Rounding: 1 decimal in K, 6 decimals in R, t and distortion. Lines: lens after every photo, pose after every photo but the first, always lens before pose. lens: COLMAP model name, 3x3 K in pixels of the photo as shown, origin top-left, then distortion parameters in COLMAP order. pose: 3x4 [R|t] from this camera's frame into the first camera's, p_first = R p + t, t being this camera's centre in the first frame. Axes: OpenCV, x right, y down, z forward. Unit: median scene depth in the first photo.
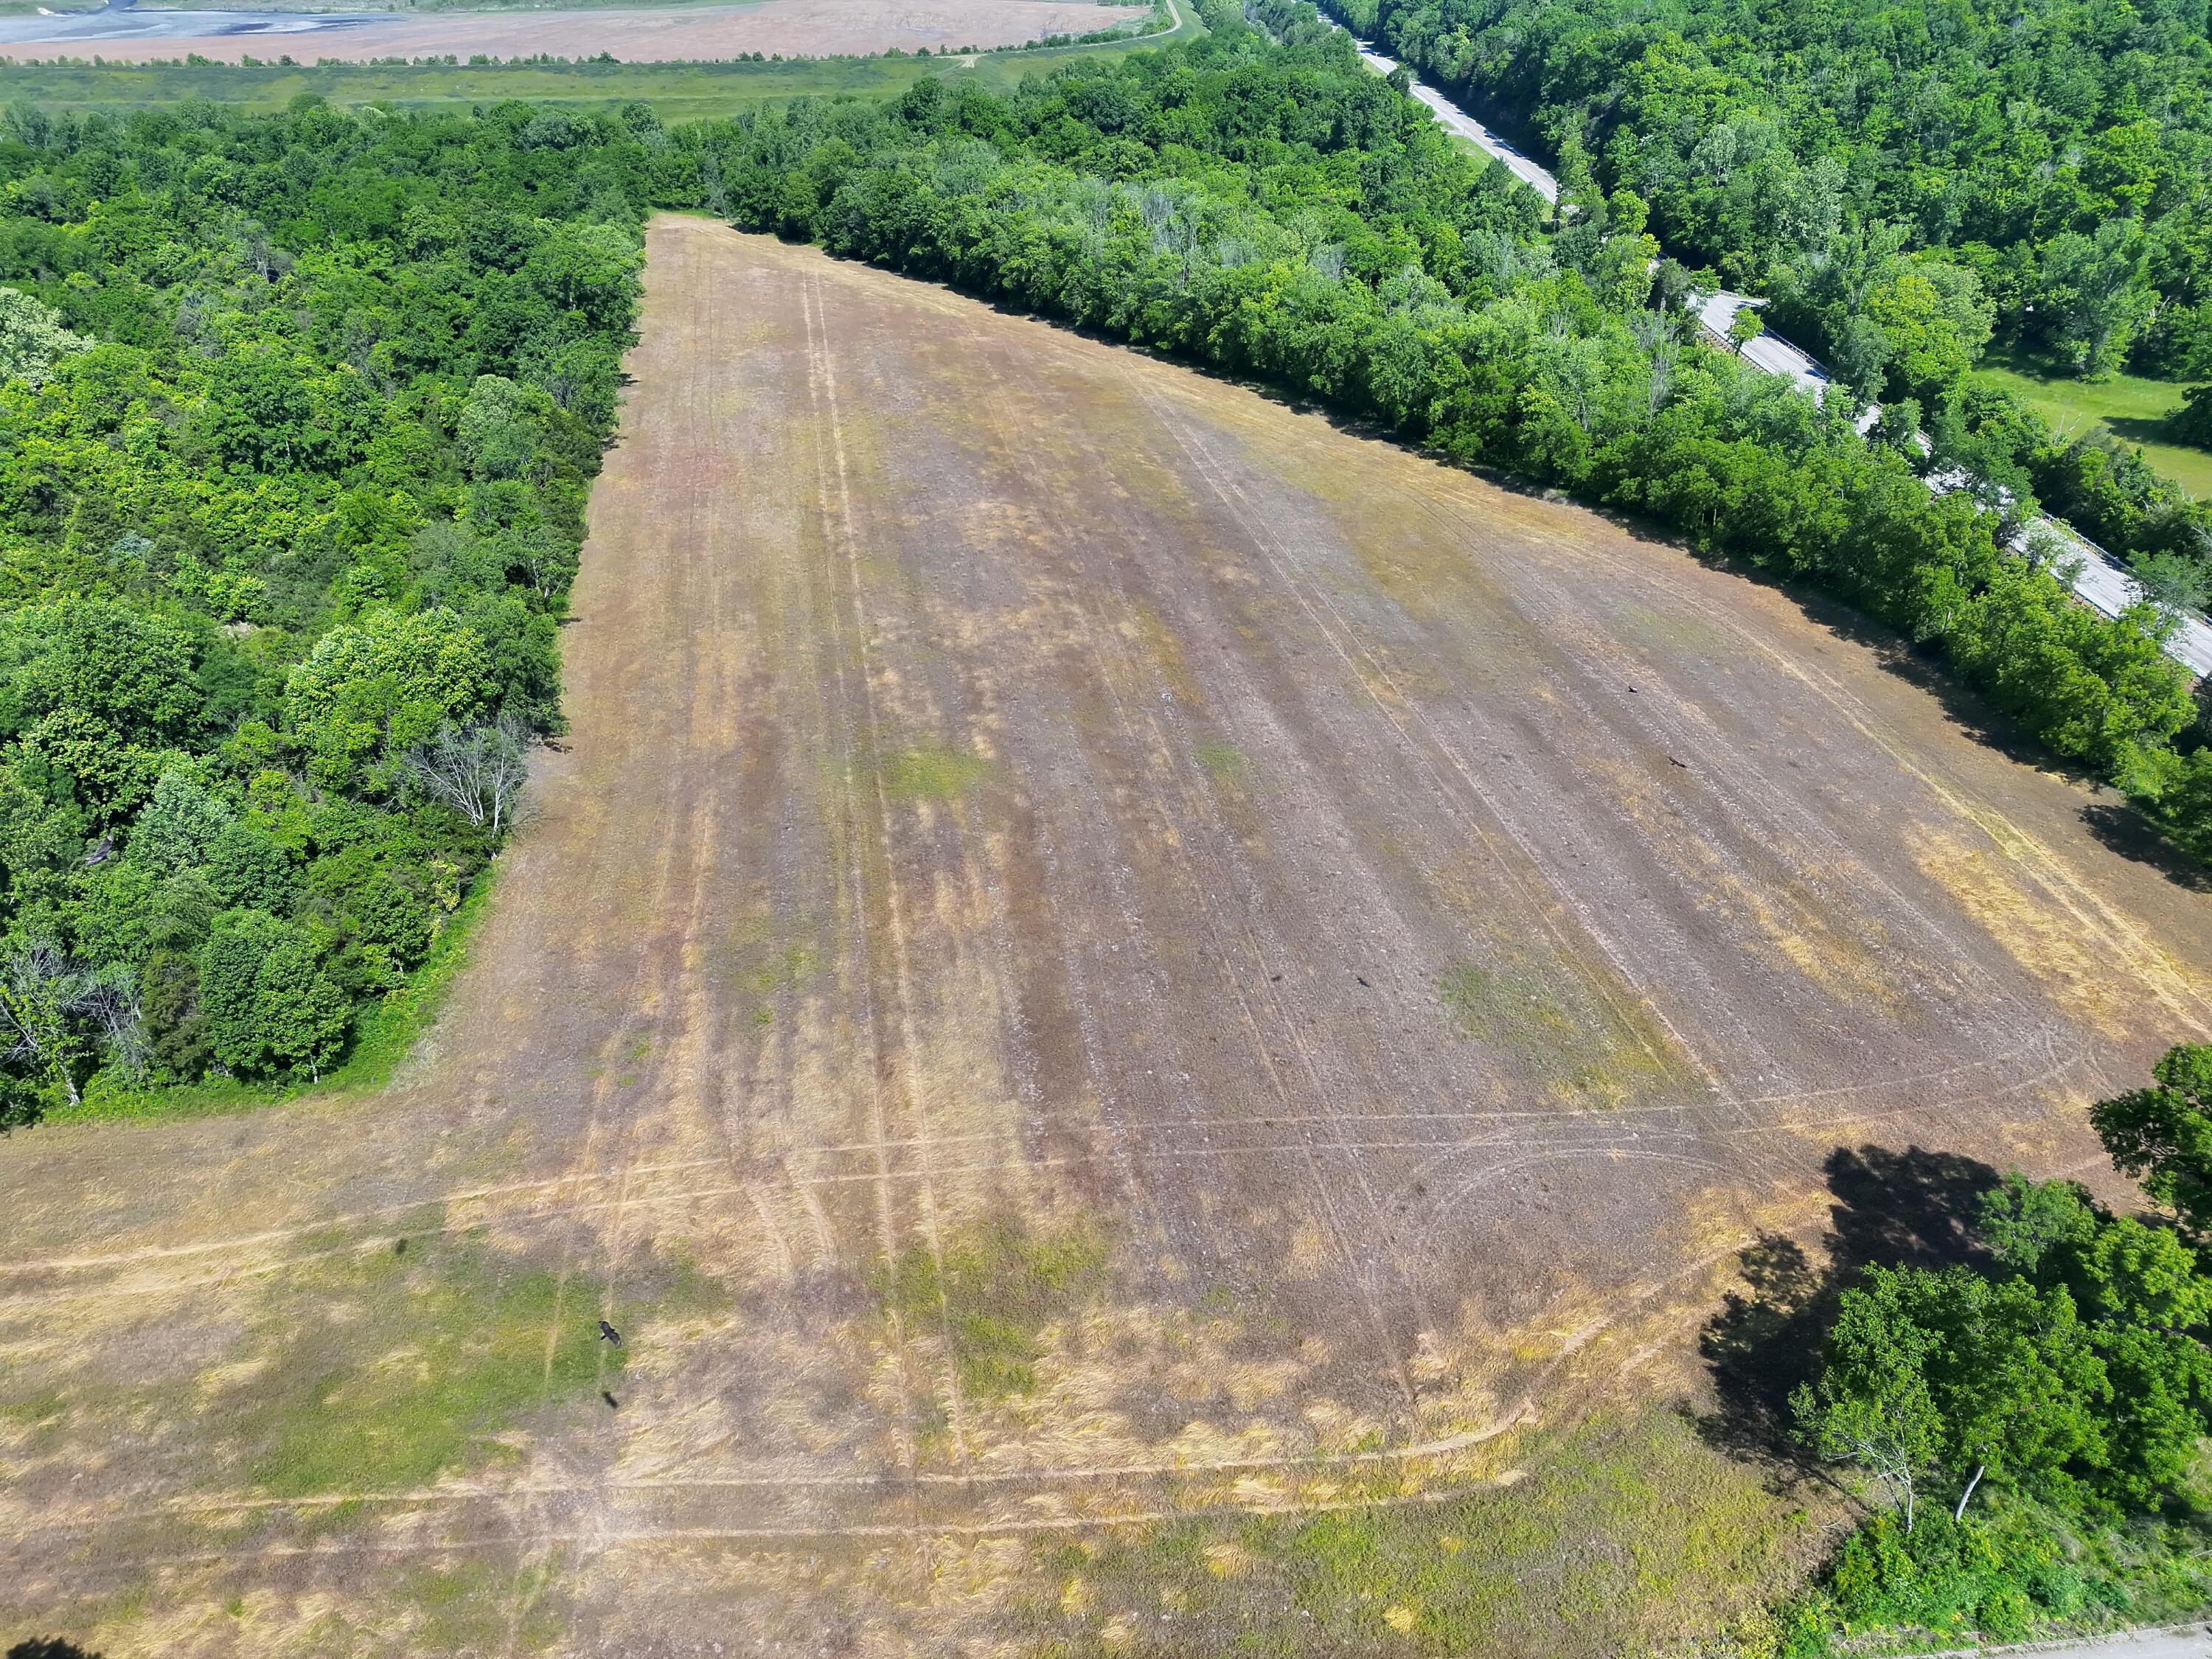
lens RADIAL K [[1549.1, 0, 1107.6], [0, 1549.1, 827.4], [0, 0, 1]] dist [0.073831, -0.071178]
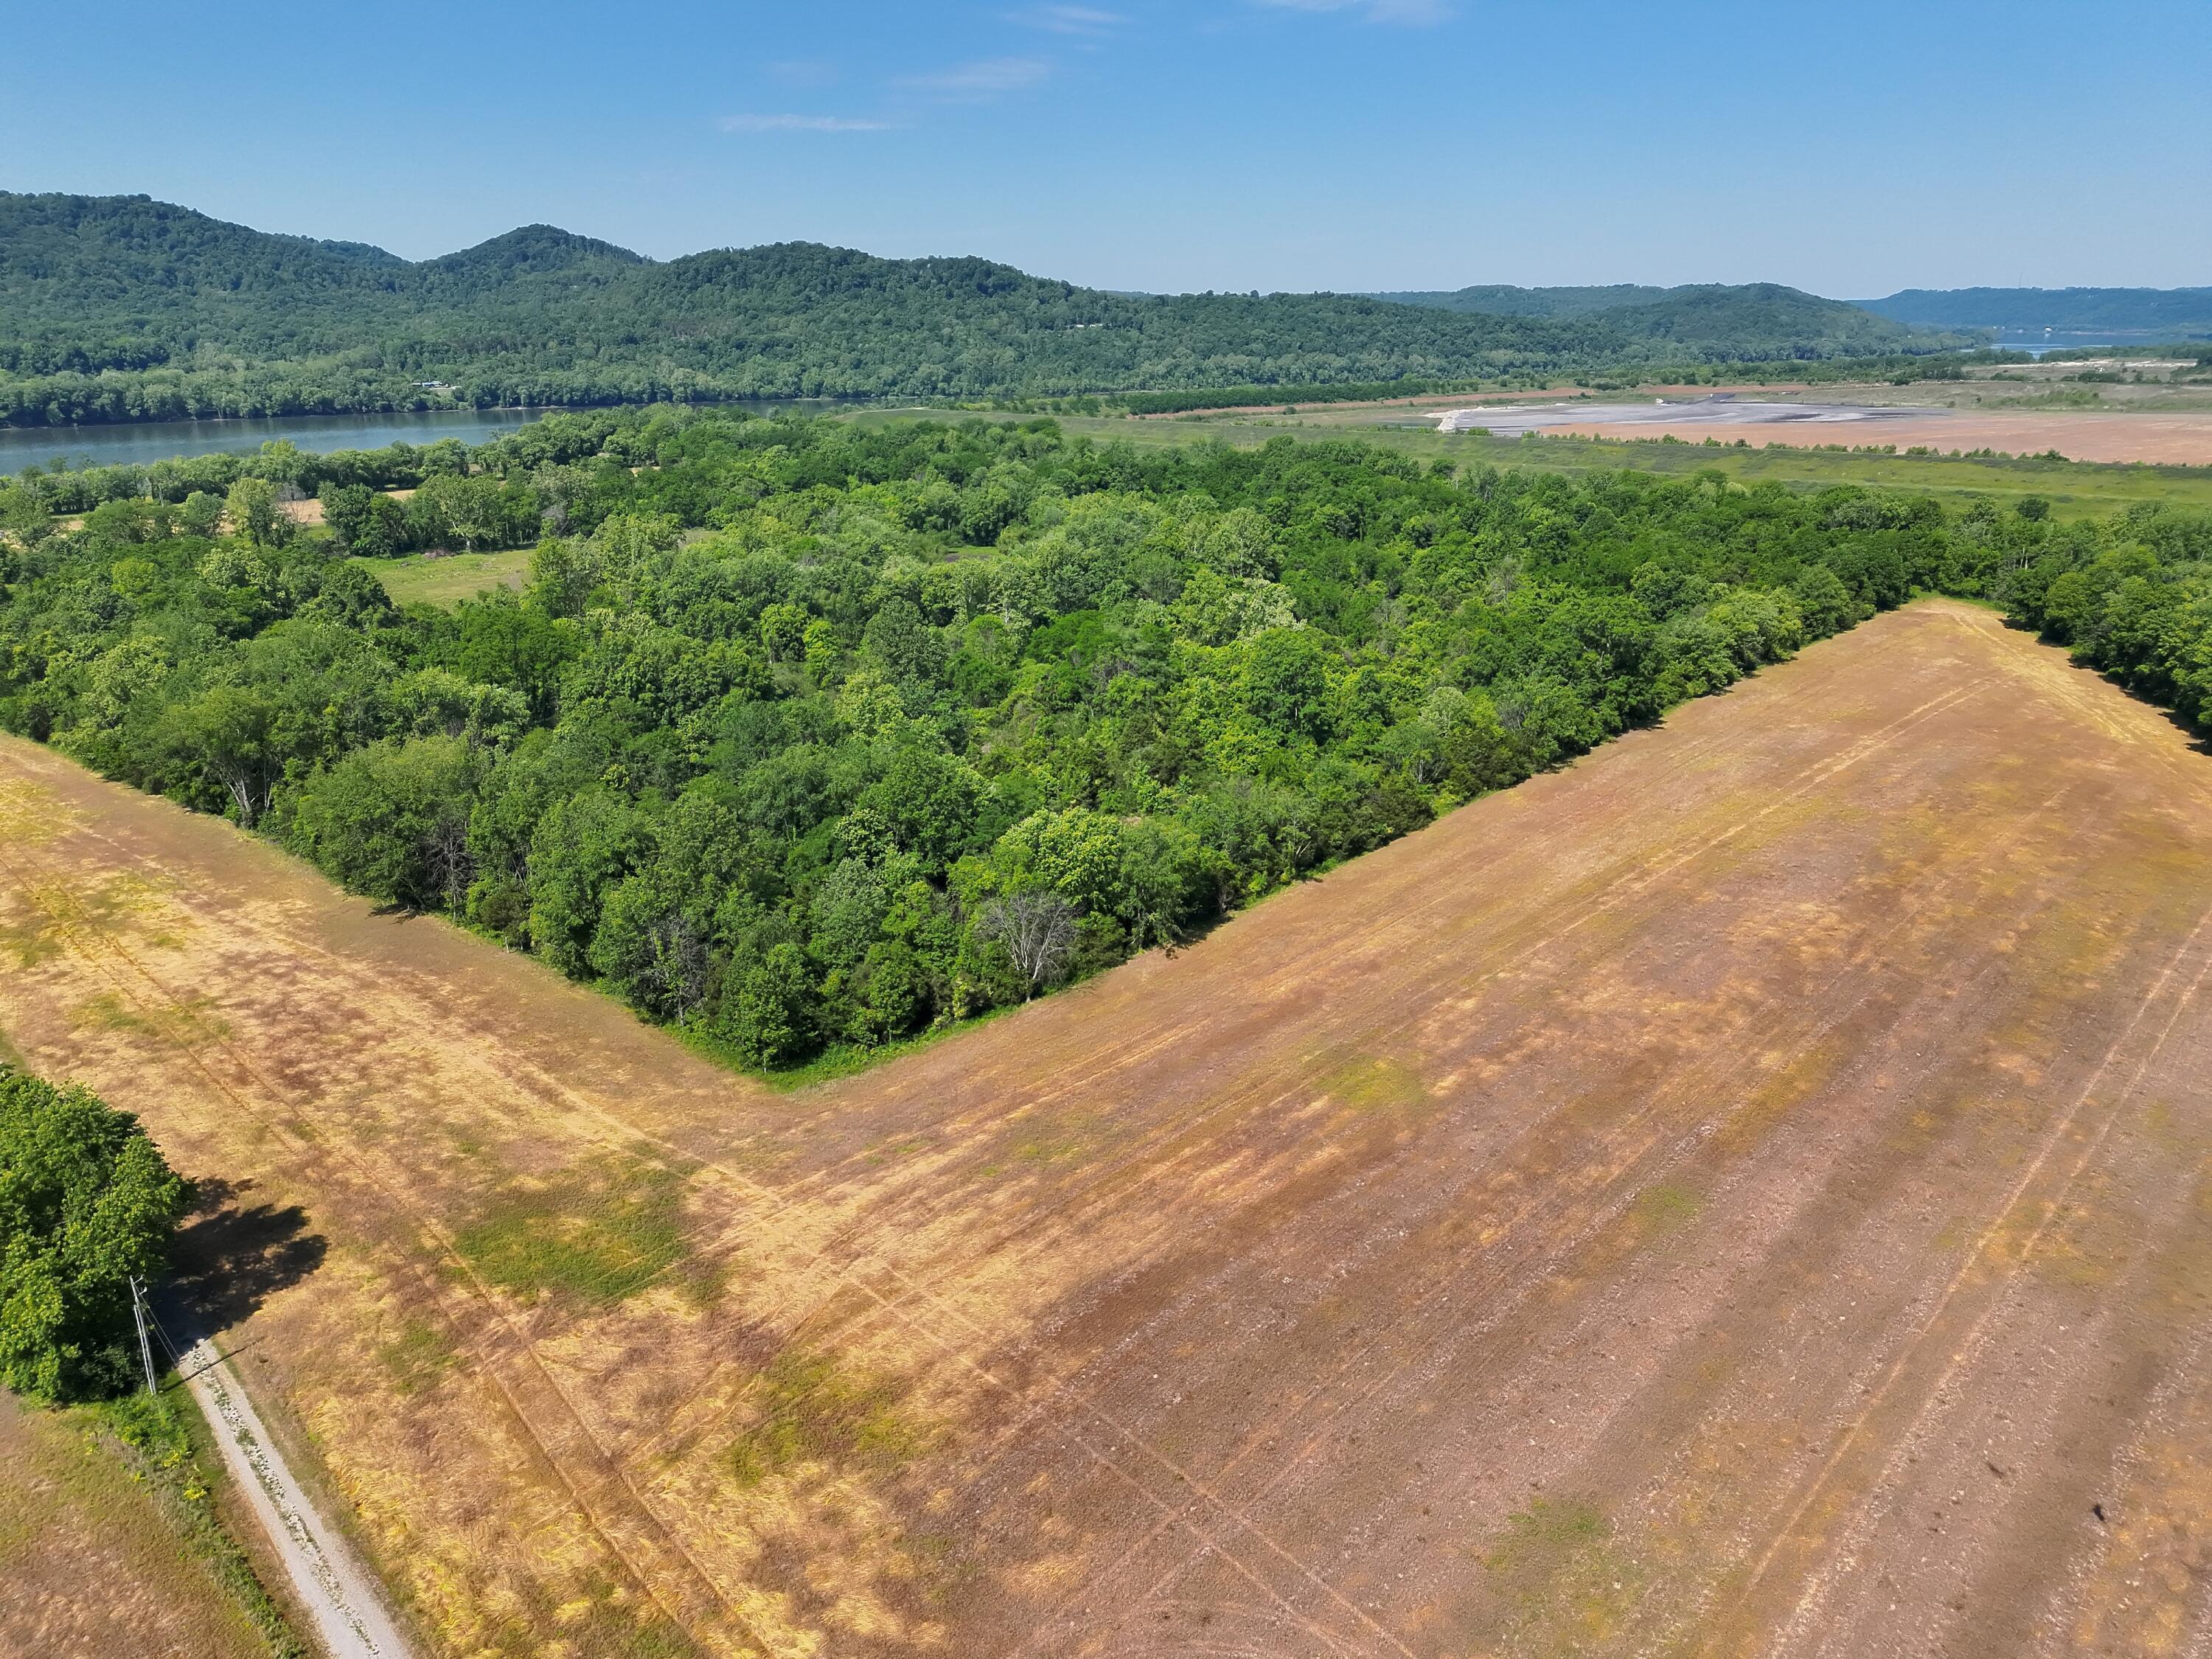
lens RADIAL K [[1553.0, 0, 1106.0], [0, 1553.0, 829.5], [0, 0, 1]] dist [0.061786, -0.050551]
pose [[0.605723, 0.243248, -0.757581, 0.521790], [-0.398739, 0.916738, -0.024460, -0.095106], [0.688554, 0.316893, 0.652282, 0.169412]]
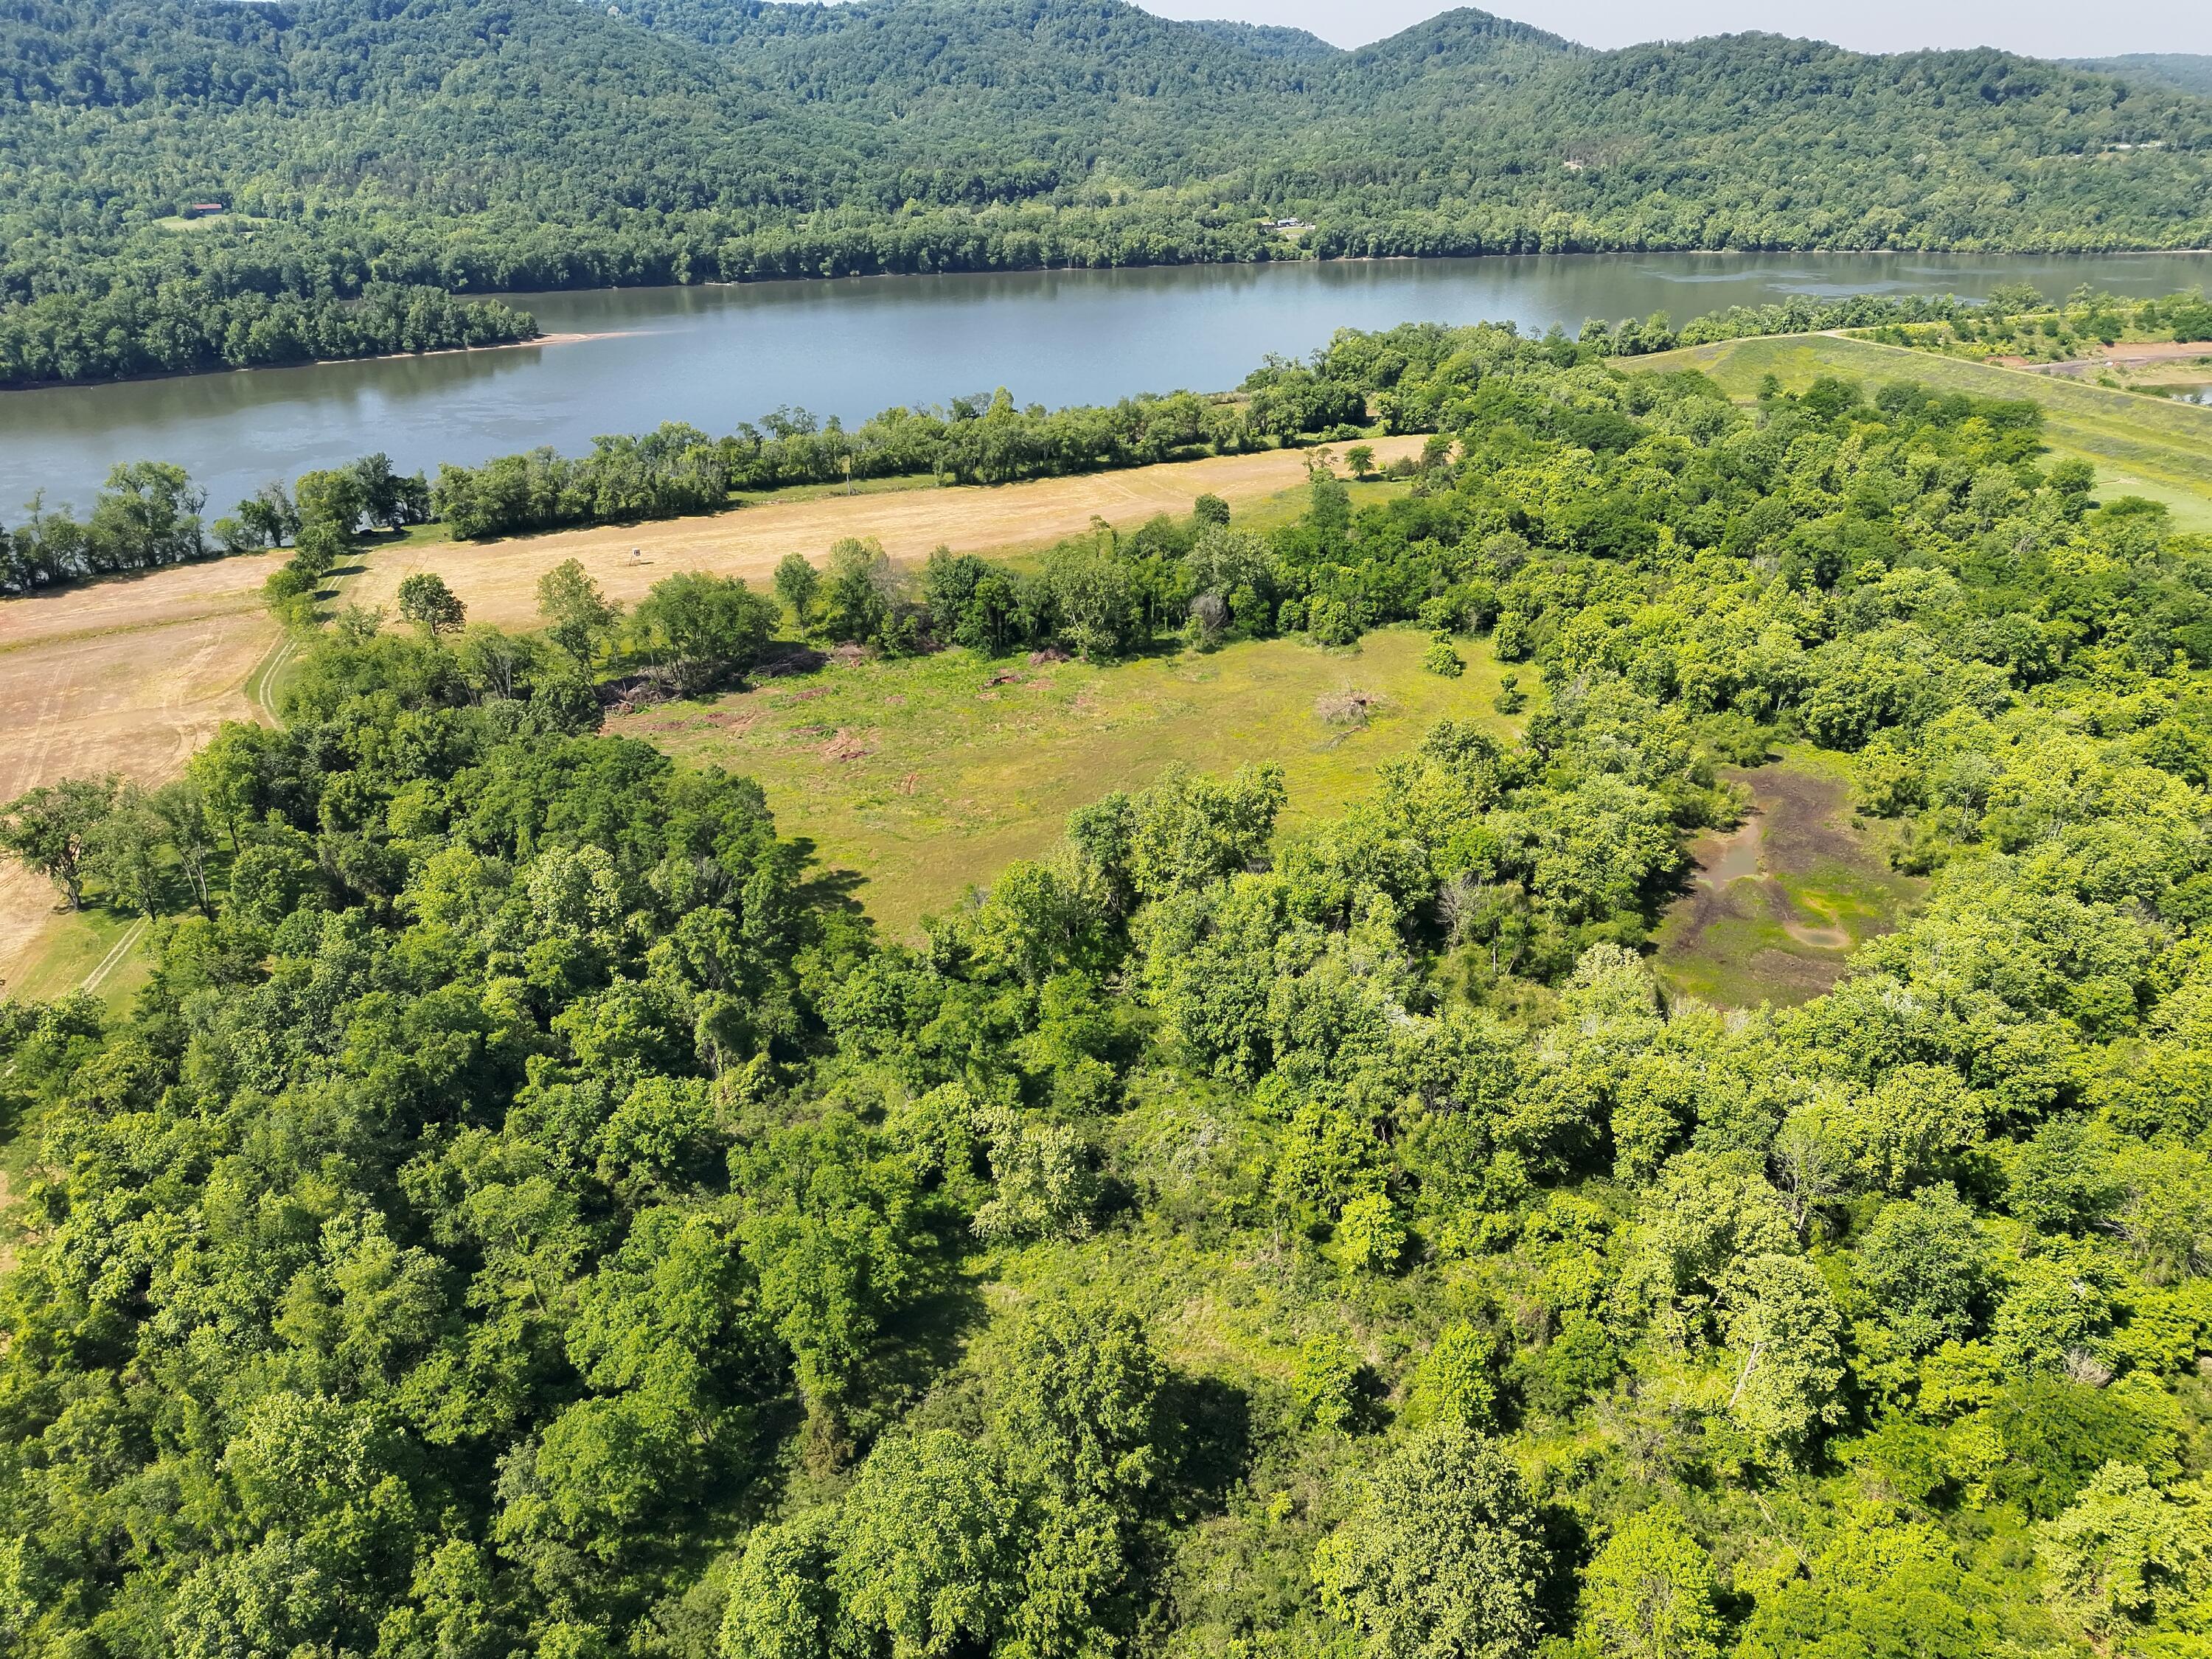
lens RADIAL K [[1553.0, 0, 1106.0], [0, 1553.0, 829.5], [0, 0, 1]] dist [0.061786, -0.050551]
pose [[0.108222, 0.427929, -0.897310, -0.693926], [-0.504319, 0.801476, 0.321401, -0.818220], [0.856709, 0.417748, 0.302550, 0.649963]]
